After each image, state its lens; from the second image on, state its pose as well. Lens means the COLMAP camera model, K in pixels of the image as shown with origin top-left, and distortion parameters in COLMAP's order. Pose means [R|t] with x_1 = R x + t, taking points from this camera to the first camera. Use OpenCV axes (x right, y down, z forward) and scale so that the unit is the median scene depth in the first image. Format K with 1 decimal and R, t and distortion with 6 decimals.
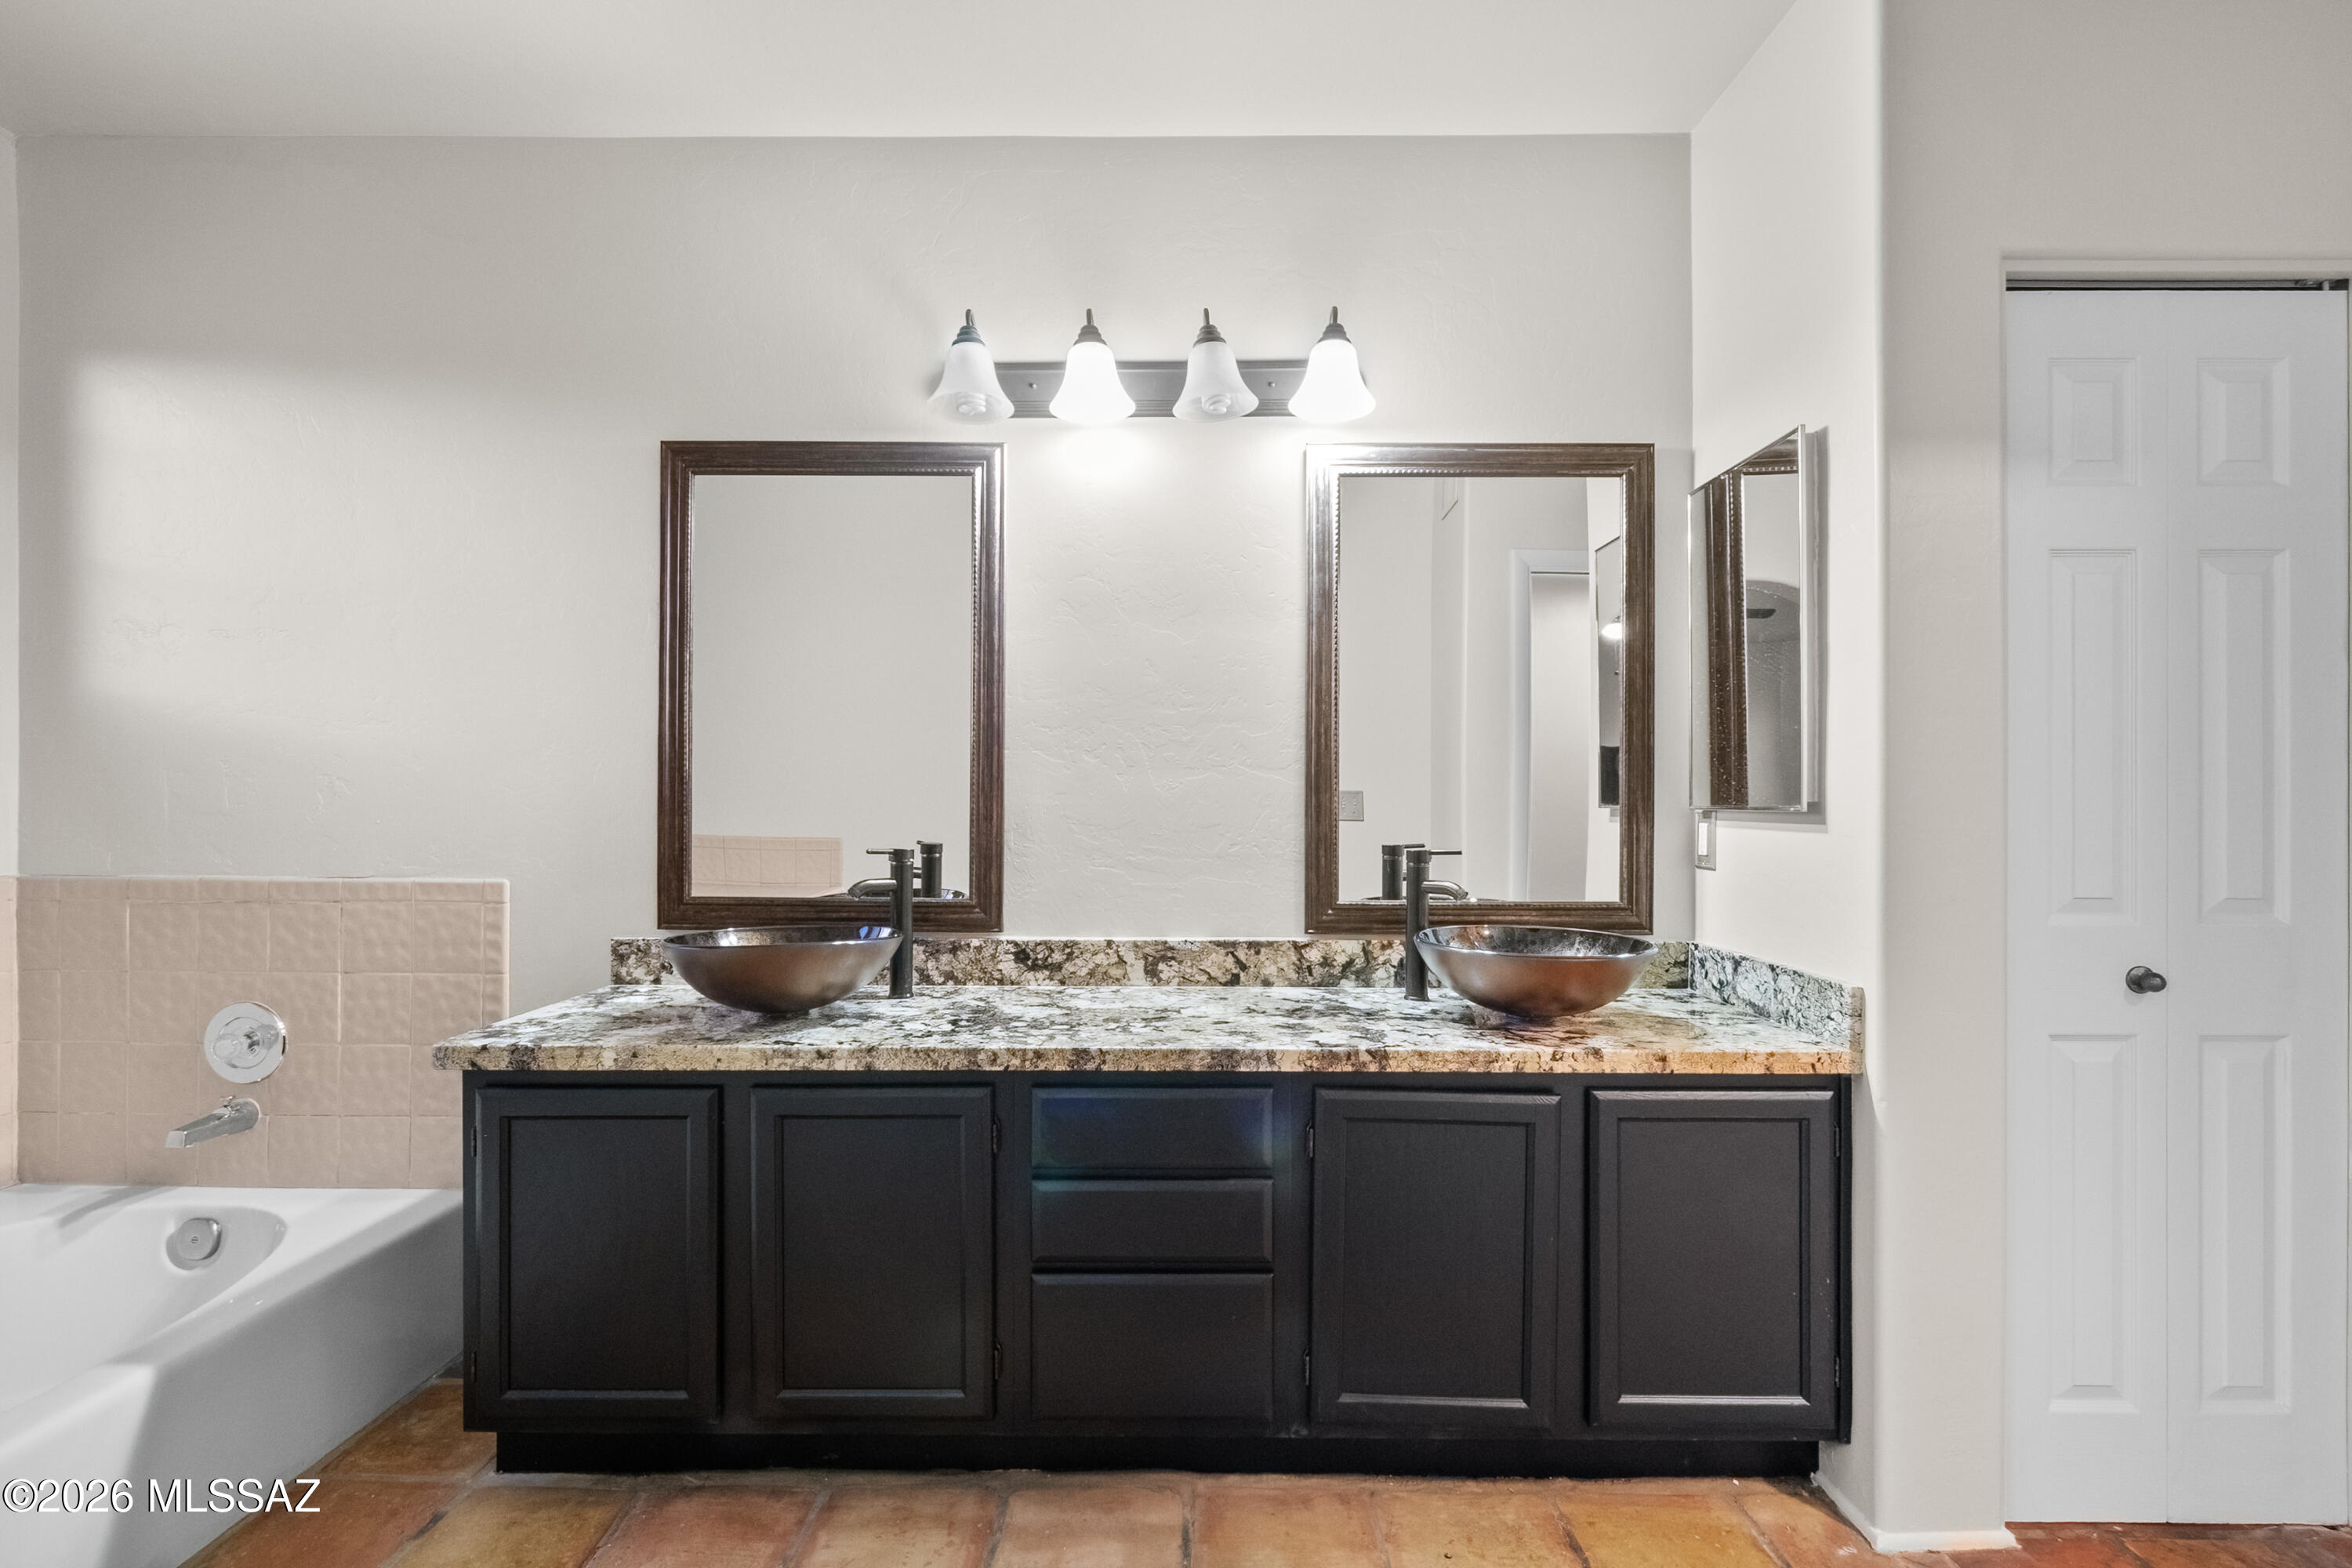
lens RADIAL K [[1062.8, 0, 1178.7], [0, 1062.8, 797.3], [0, 0, 1]] dist [-0.001403, -0.000405]
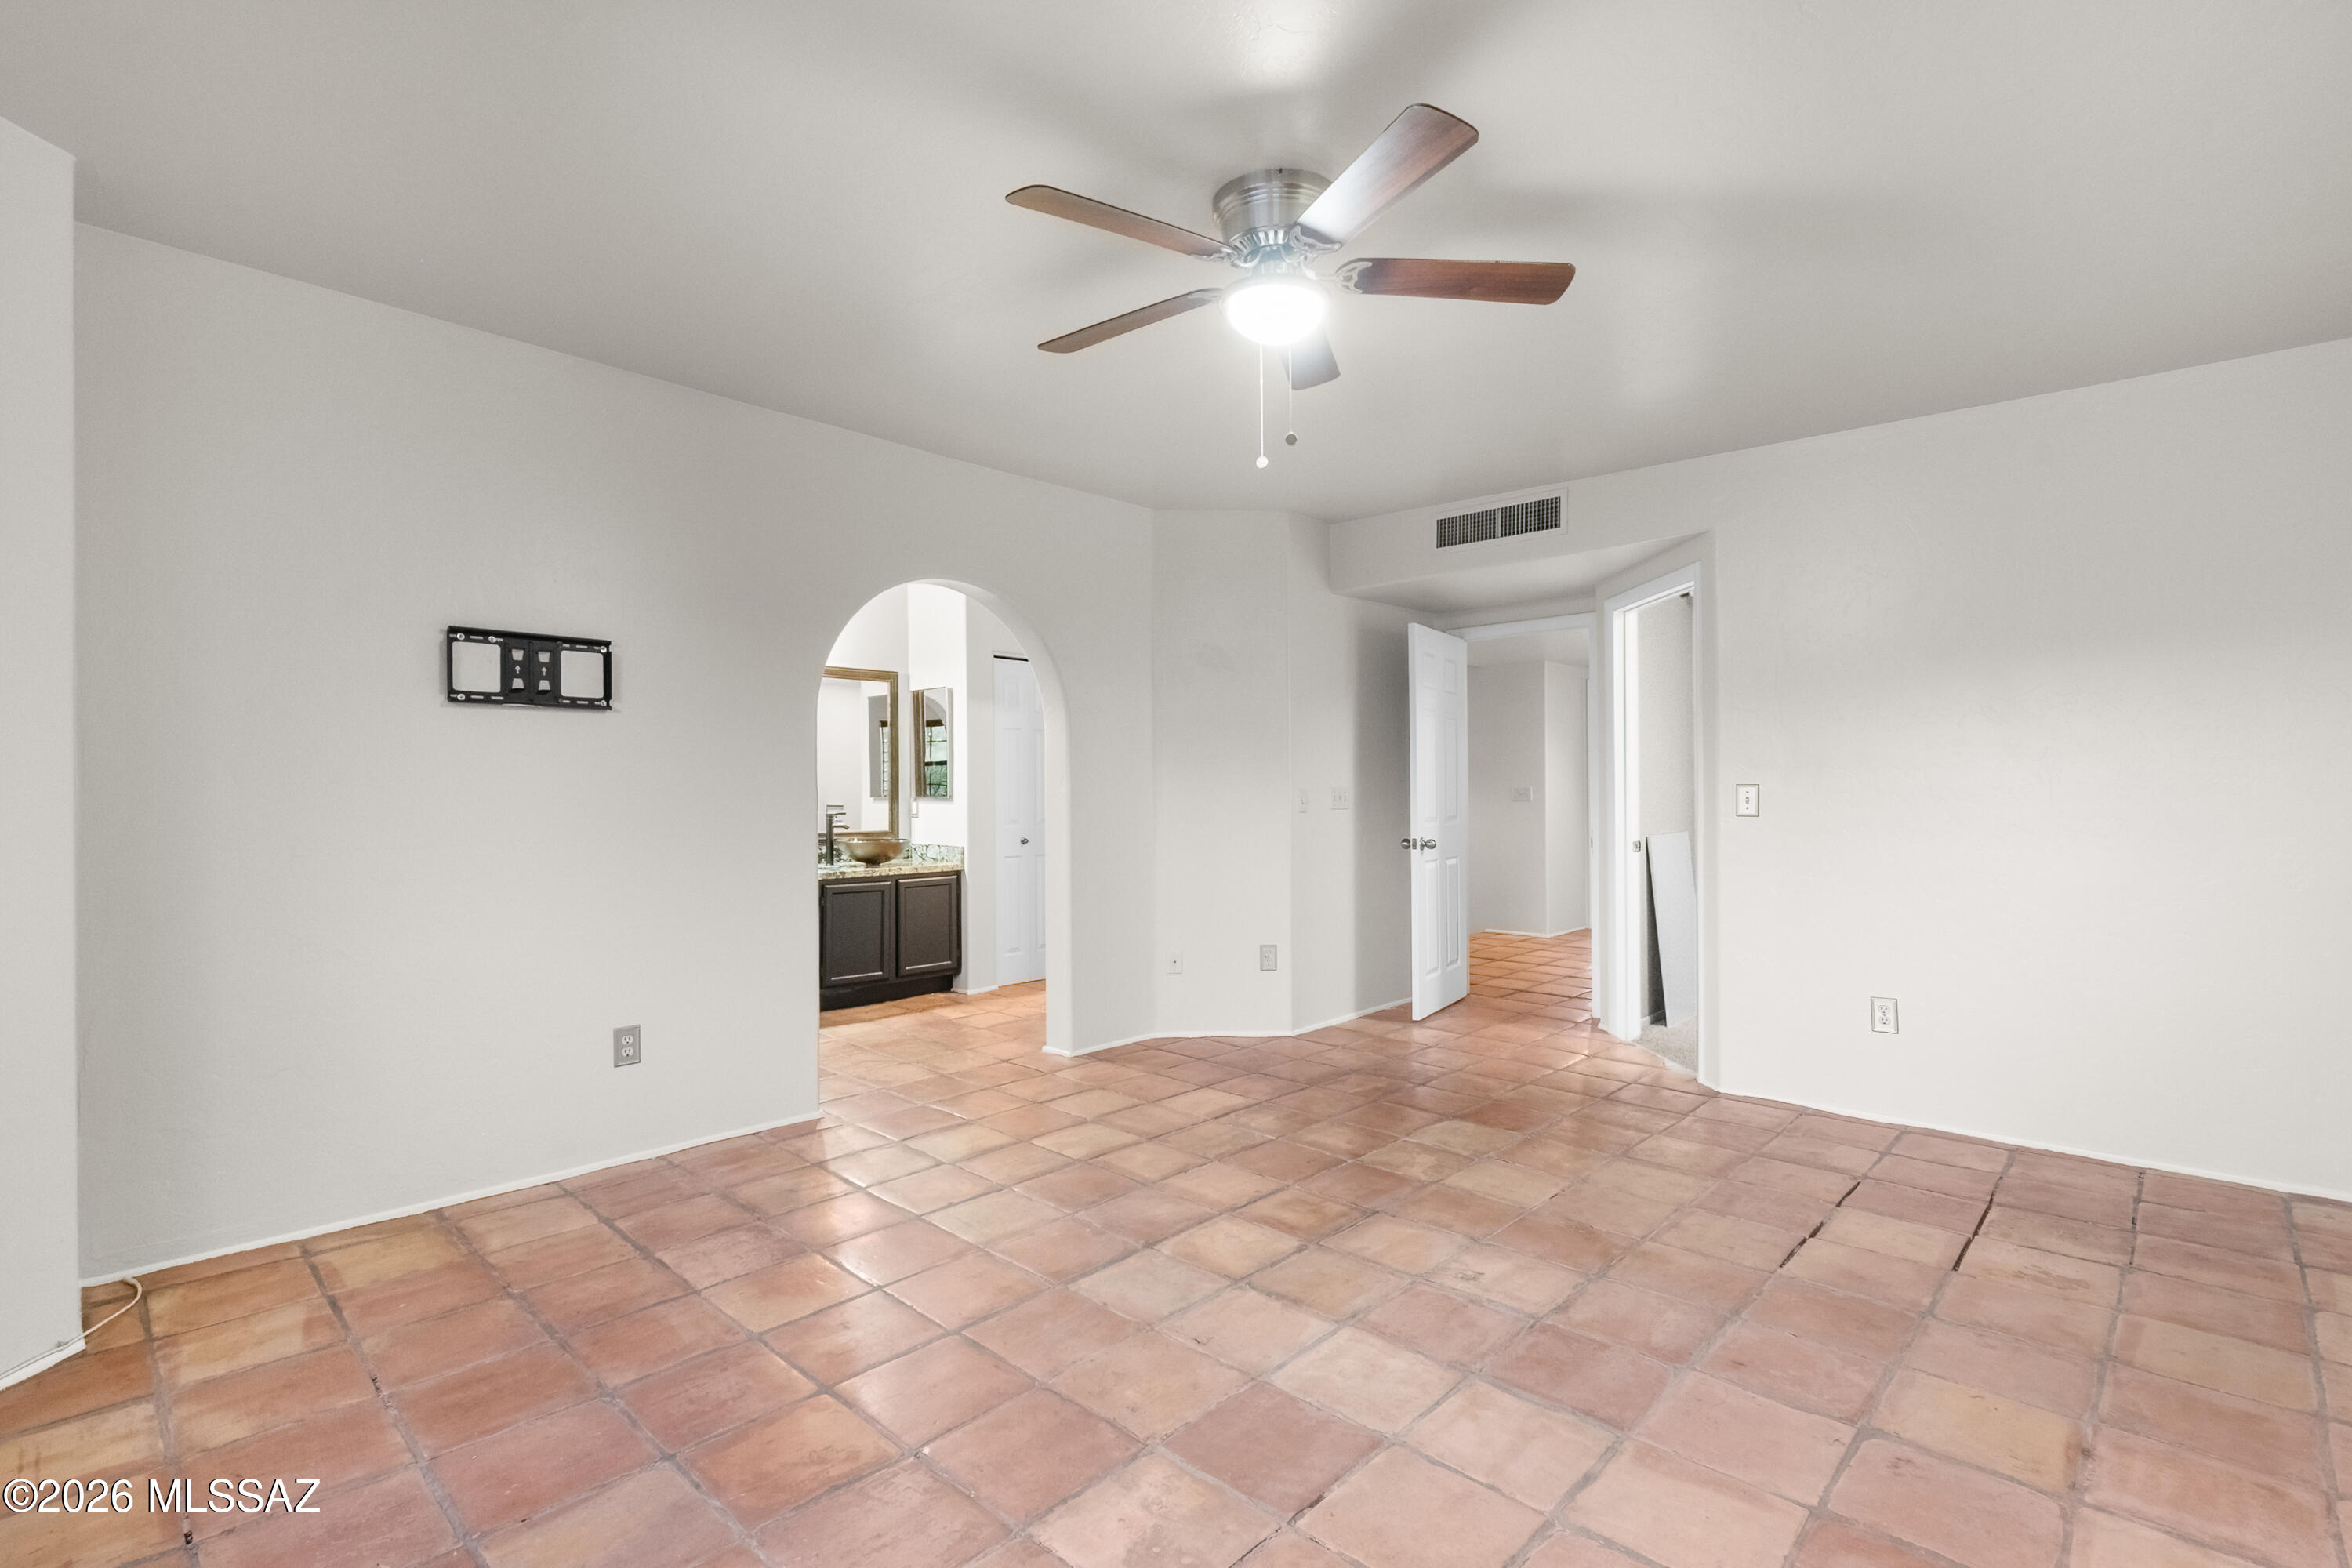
lens RADIAL K [[1062.8, 0, 1178.7], [0, 1062.8, 797.3], [0, 0, 1]] dist [-0.001403, -0.000405]
pose [[0.685612, -0.009060, 0.727911, -1.148982], [0.001556, 0.999939, 0.010980, -0.020951], [-0.727965, -0.006395, 0.685584, -1.557177]]
